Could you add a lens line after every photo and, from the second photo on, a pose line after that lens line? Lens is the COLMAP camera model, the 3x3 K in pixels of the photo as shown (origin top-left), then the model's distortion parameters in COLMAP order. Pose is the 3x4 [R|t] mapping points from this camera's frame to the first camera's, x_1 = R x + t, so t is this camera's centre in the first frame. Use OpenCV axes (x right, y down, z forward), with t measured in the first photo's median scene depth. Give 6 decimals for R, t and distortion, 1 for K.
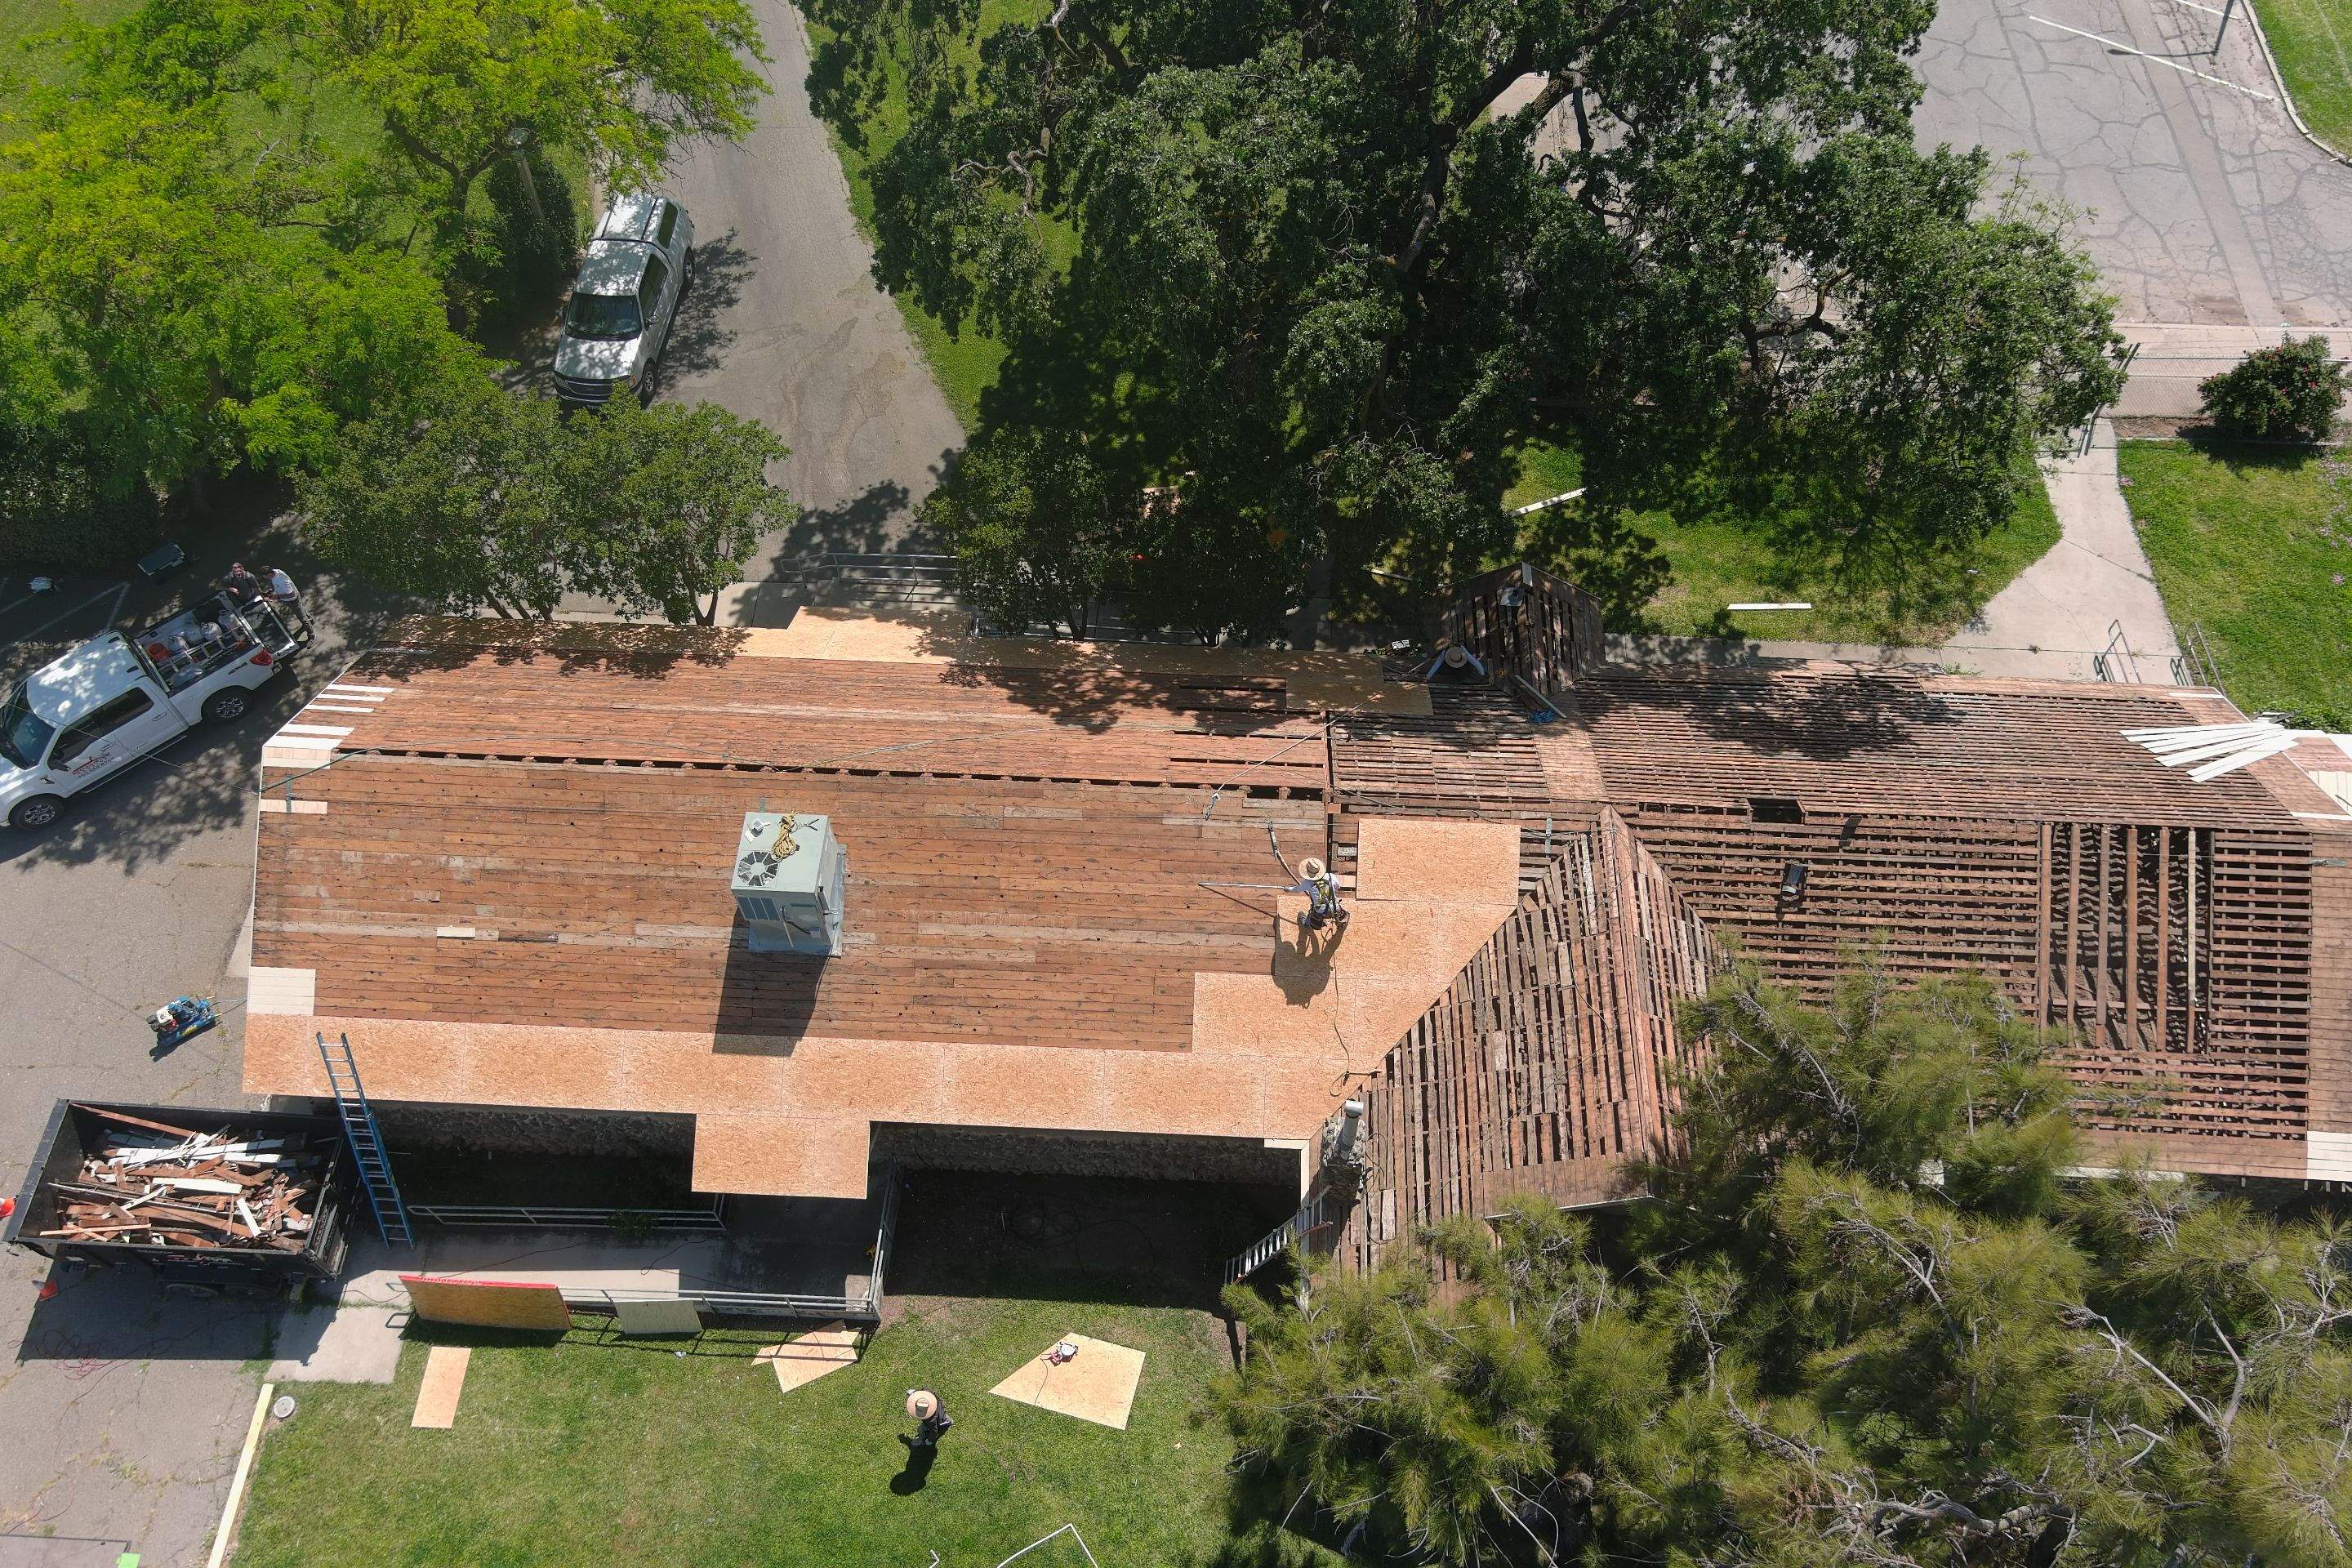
lens RADIAL K [[1822.4, 0, 1176.0], [0, 1822.4, 784.0], [0, 0, 1]] dist [0.027140, -0.024266]
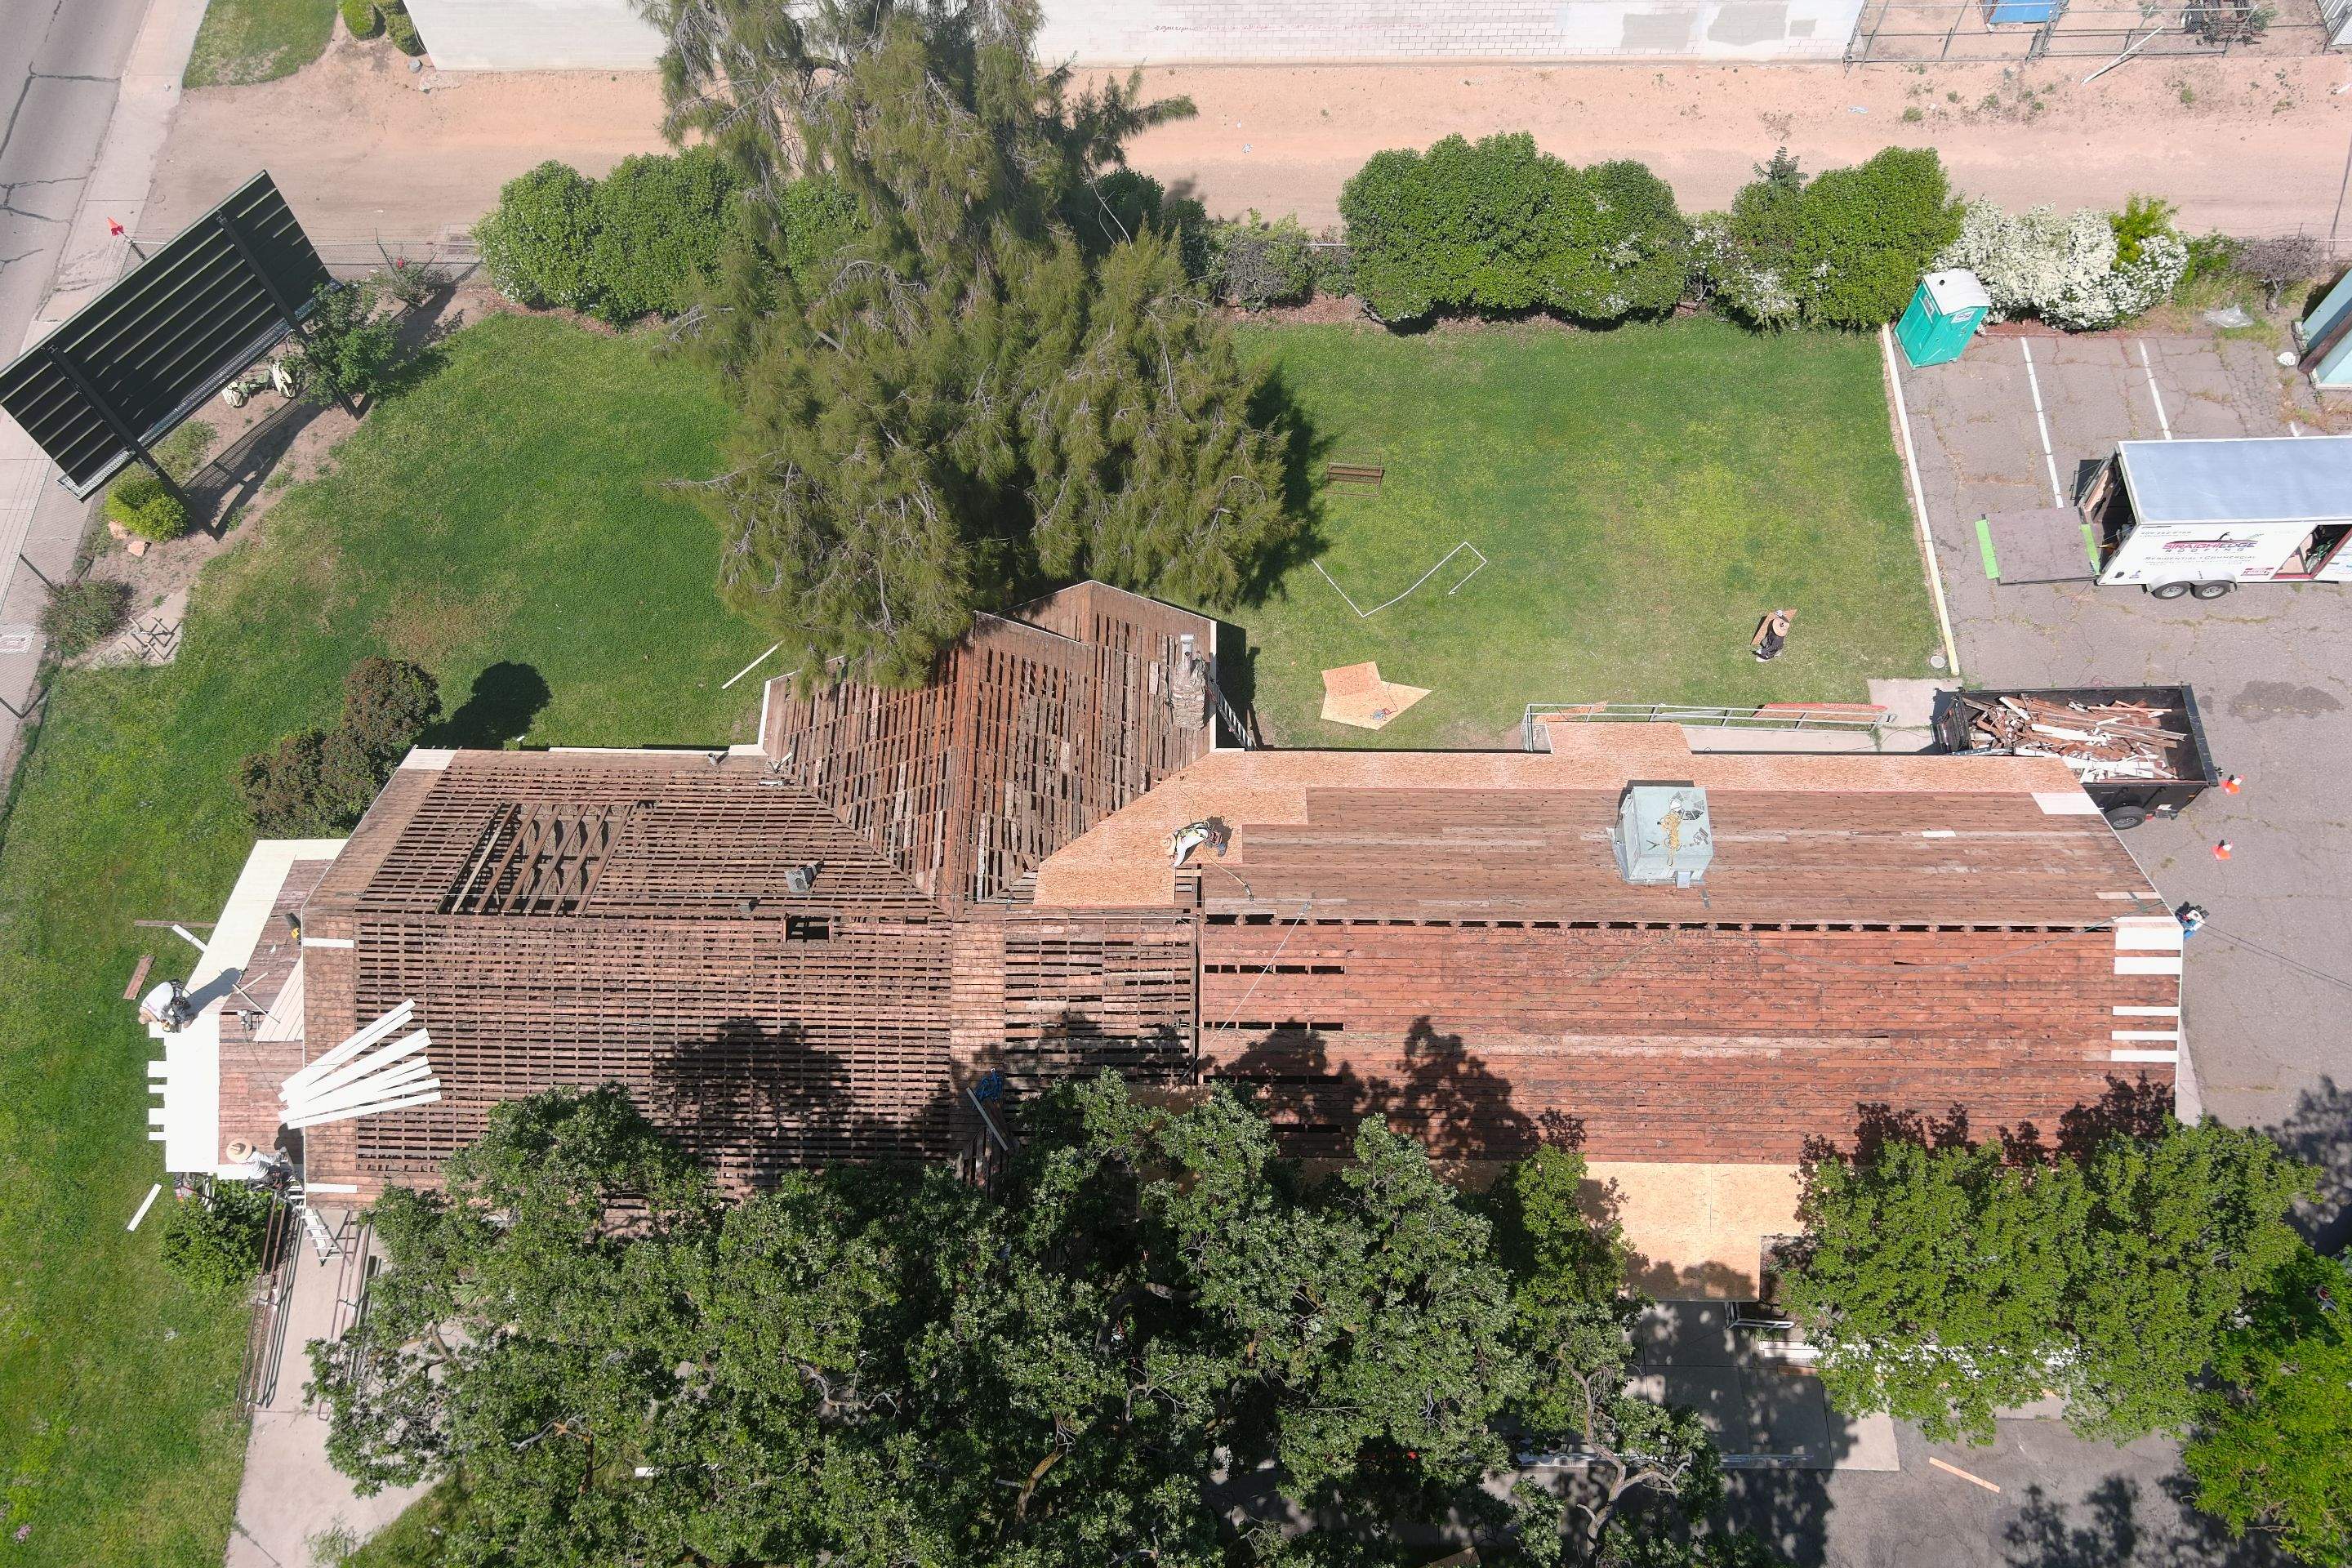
lens RADIAL K [[1822.4, 0, 1176.0], [0, 1822.4, 784.0], [0, 0, 1]] dist [0.027140, -0.024266]
pose [[-0.999216, 0.039585, 0.000653, 0.095278], [-0.020181, -0.523456, 0.851814, -0.894035], [0.034061, 0.851133, 0.523844, 0.337748]]
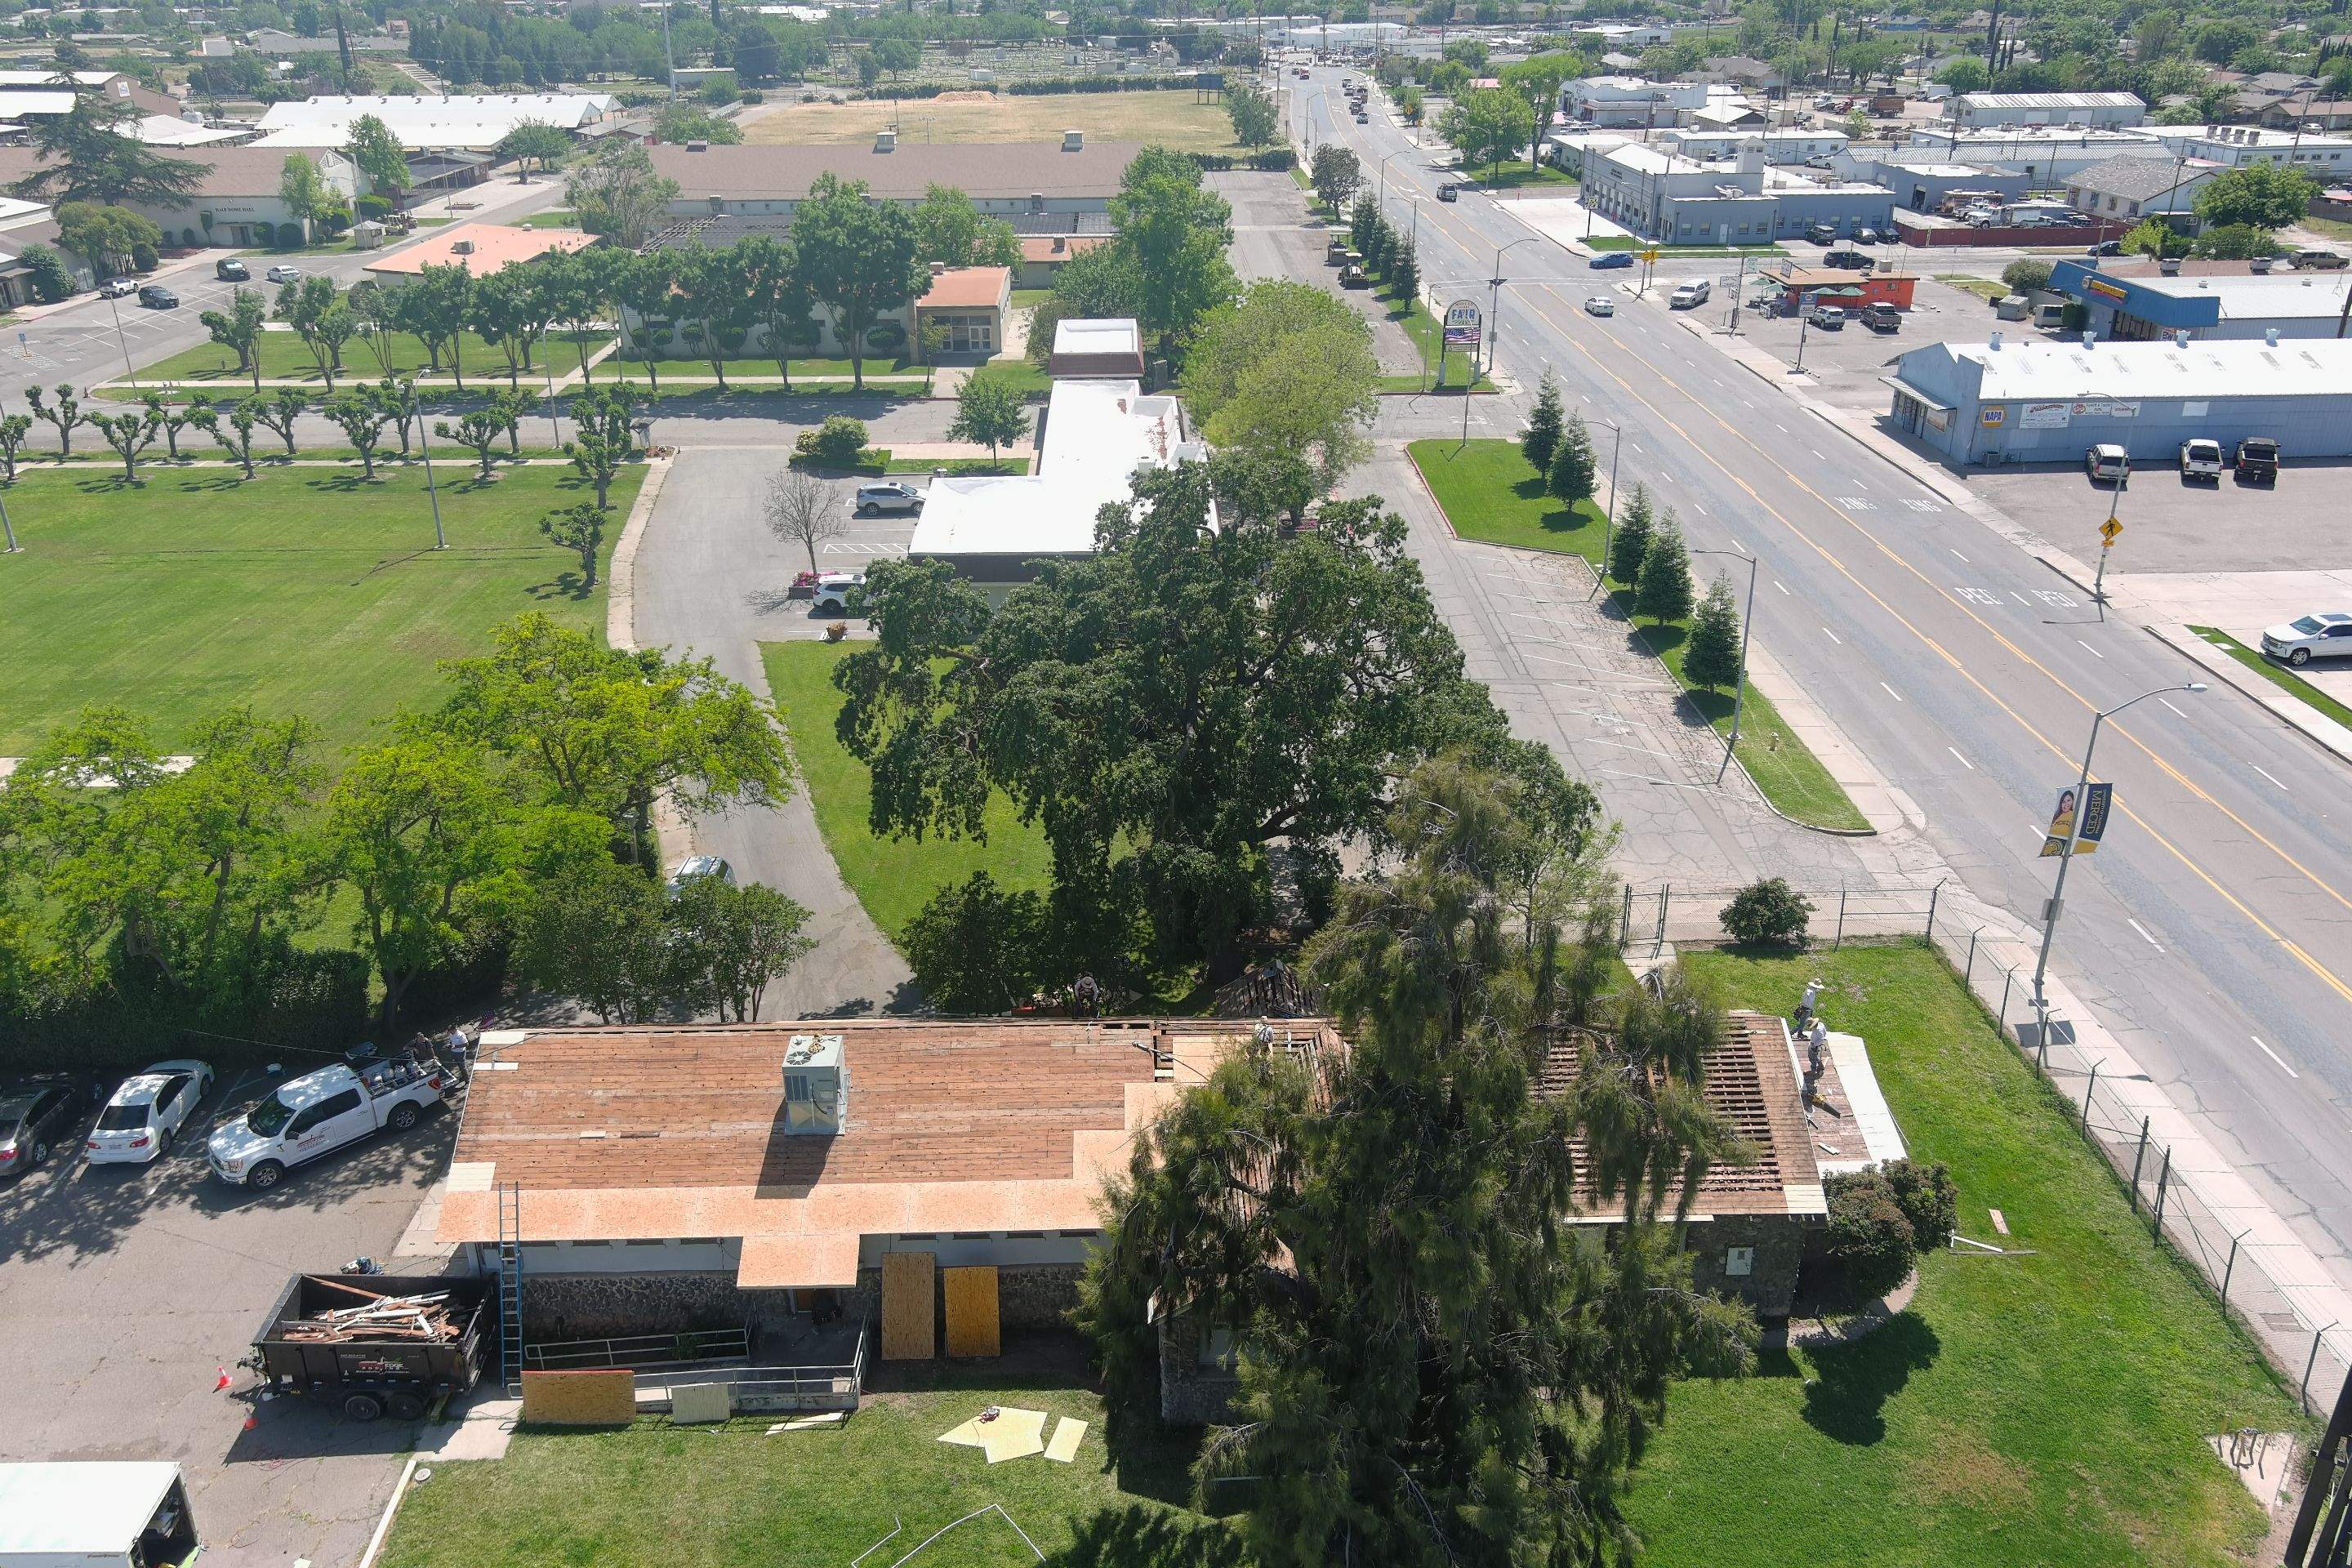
lens RADIAL K [[1822.4, 0, 1176.0], [0, 1822.4, 784.0], [0, 0, 1]] dist [0.027140, -0.024266]
pose [[0.997496, -0.031470, 0.063333, 0.008444], [0.061080, 0.834751, -0.547229, 0.706549], [-0.035646, 0.549727, 0.834583, -0.465207]]
